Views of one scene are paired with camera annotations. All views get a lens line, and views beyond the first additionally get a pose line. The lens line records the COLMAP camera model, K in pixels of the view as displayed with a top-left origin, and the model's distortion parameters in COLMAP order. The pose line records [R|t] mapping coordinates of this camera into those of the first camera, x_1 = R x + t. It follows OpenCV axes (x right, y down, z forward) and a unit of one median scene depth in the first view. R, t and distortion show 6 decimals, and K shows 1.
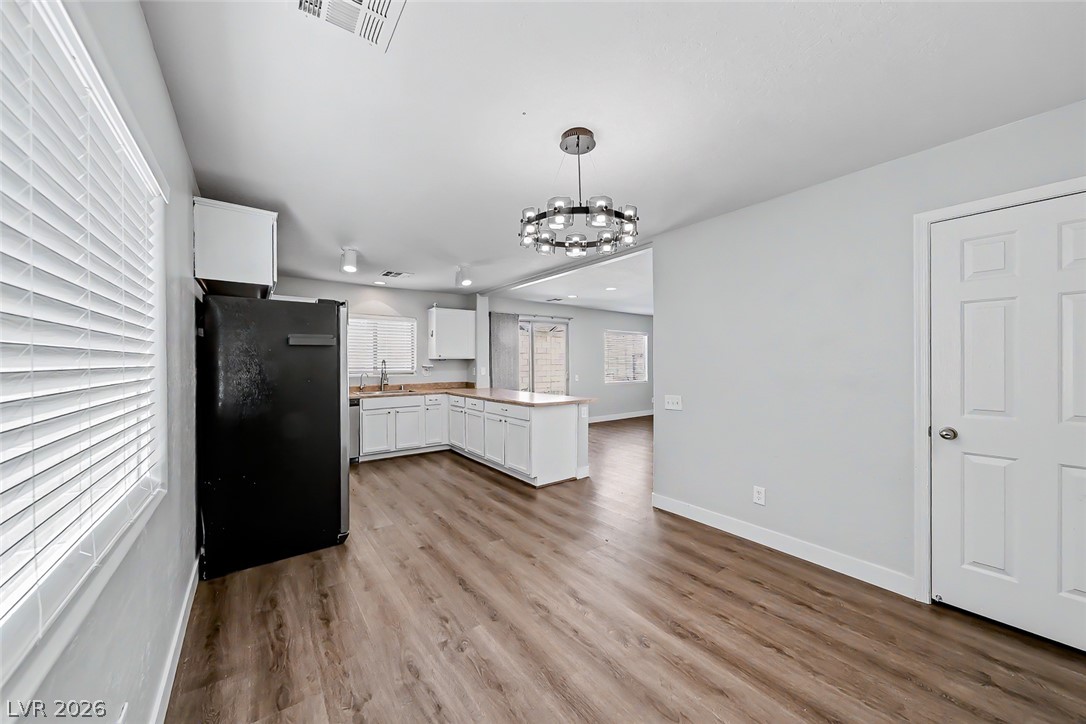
lens RADIAL K [[387.3, 0, 526.0], [0, 387.3, 364.3], [0, 0, 1]] dist [0.000925, 0.000147]
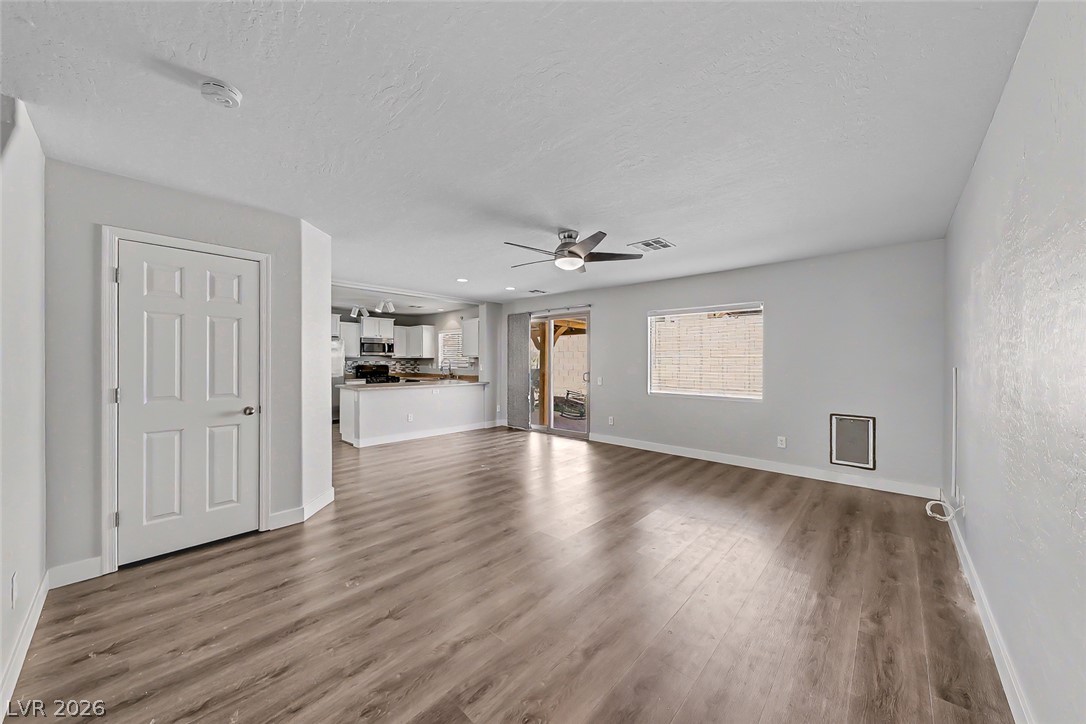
lens RADIAL K [[375.6, 0, 529.0], [0, 375.6, 360.1], [0, 0, 1]] dist [0.000754, -0.000111]
pose [[0.196070, 0.003773, -0.980583, 1.252396], [-0.007273, 0.999971, 0.002393, -0.010497], [0.980563, 0.006663, 0.196091, 1.083961]]
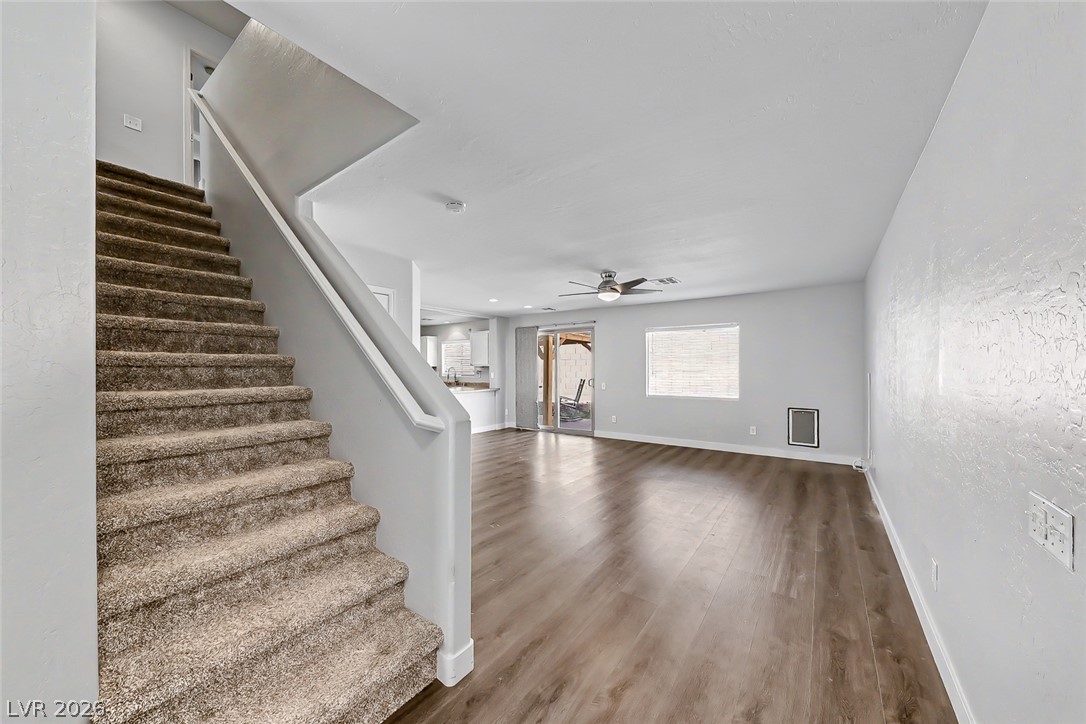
lens RADIAL K [[387.3, 0, 526.0], [0, 387.3, 364.3], [0, 0, 1]] dist [0.000925, 0.000147]
pose [[0.305778, -0.005111, -0.952089, 1.412387], [-0.001768, 0.999981, -0.005936, -0.014295], [0.952101, 0.003498, 0.305763, 0.831001]]
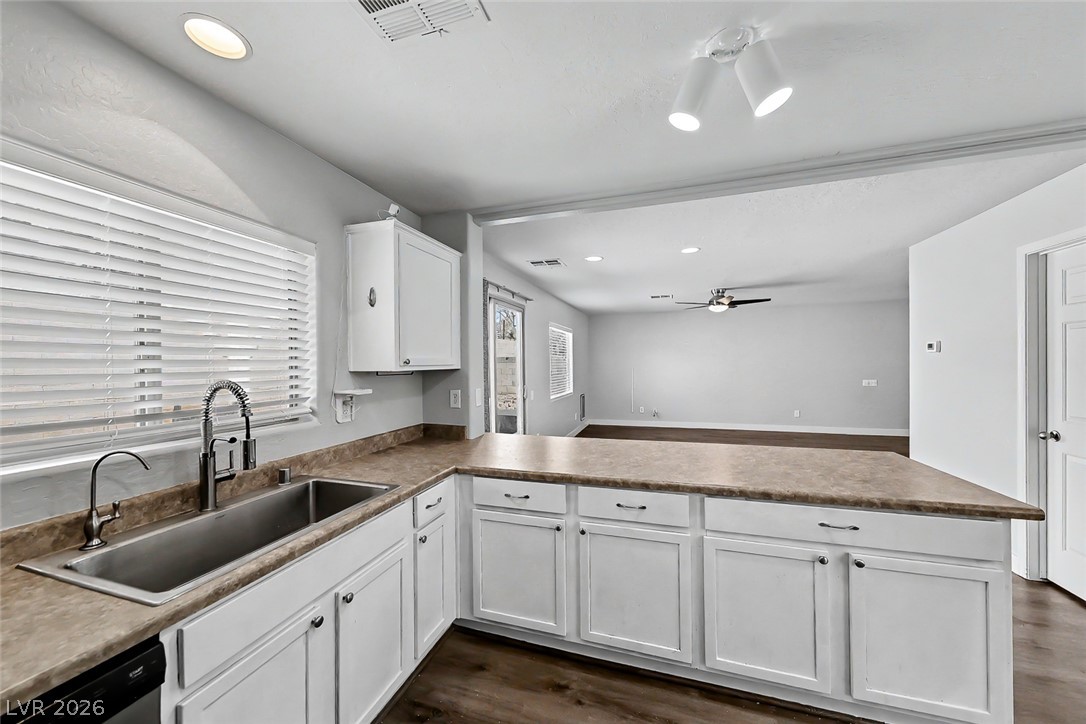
lens RADIAL K [[393.9, 0, 540.8], [0, 393.9, 364.7], [0, 0, 1]] dist [-0.001265, -0.000073]
pose [[0.793122, -0.006670, 0.609026, -0.380450], [0.009824, 0.999950, -0.001843, -0.019841], [-0.608983, 0.007445, 0.793148, 0.722814]]
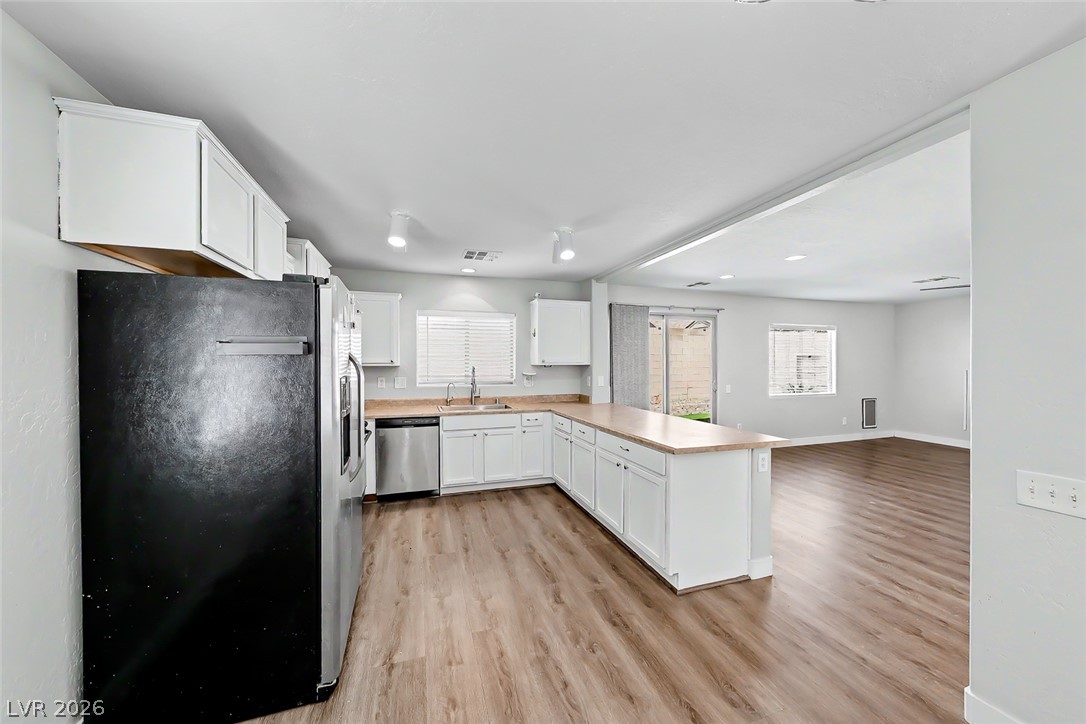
lens RADIAL K [[388.6, 0, 547.0], [0, 388.6, 362.4], [0, 0, 1]] dist [-0.000307, 0.000058]
pose [[0.961699, 0.002527, -0.274094, -0.001730], [-0.003866, 0.999983, -0.004345, -0.018412], [0.274079, 0.005238, 0.961693, 0.281830]]
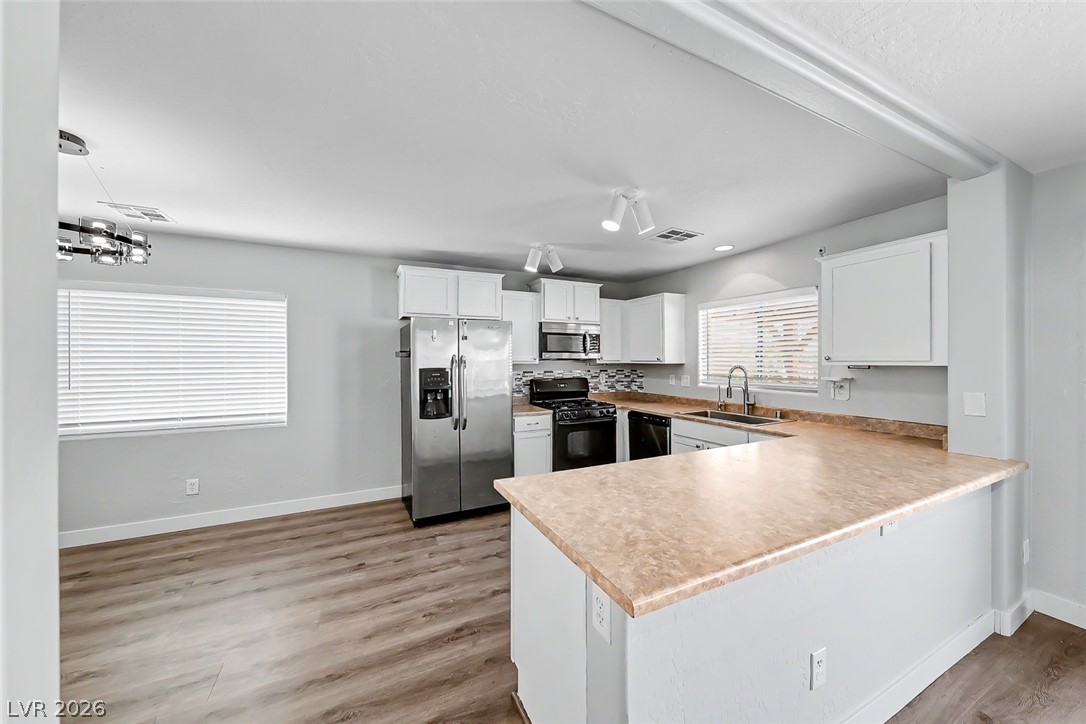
lens RADIAL K [[381.9, 0, 540.1], [0, 381.9, 358.8], [0, 0, 1]] dist [0.003179, 0.000079]
pose [[-0.147503, 0.001663, -0.989060, 0.315190], [-0.003152, 0.999993, 0.002152, -0.024383], [0.989057, 0.003435, -0.147497, 0.808256]]
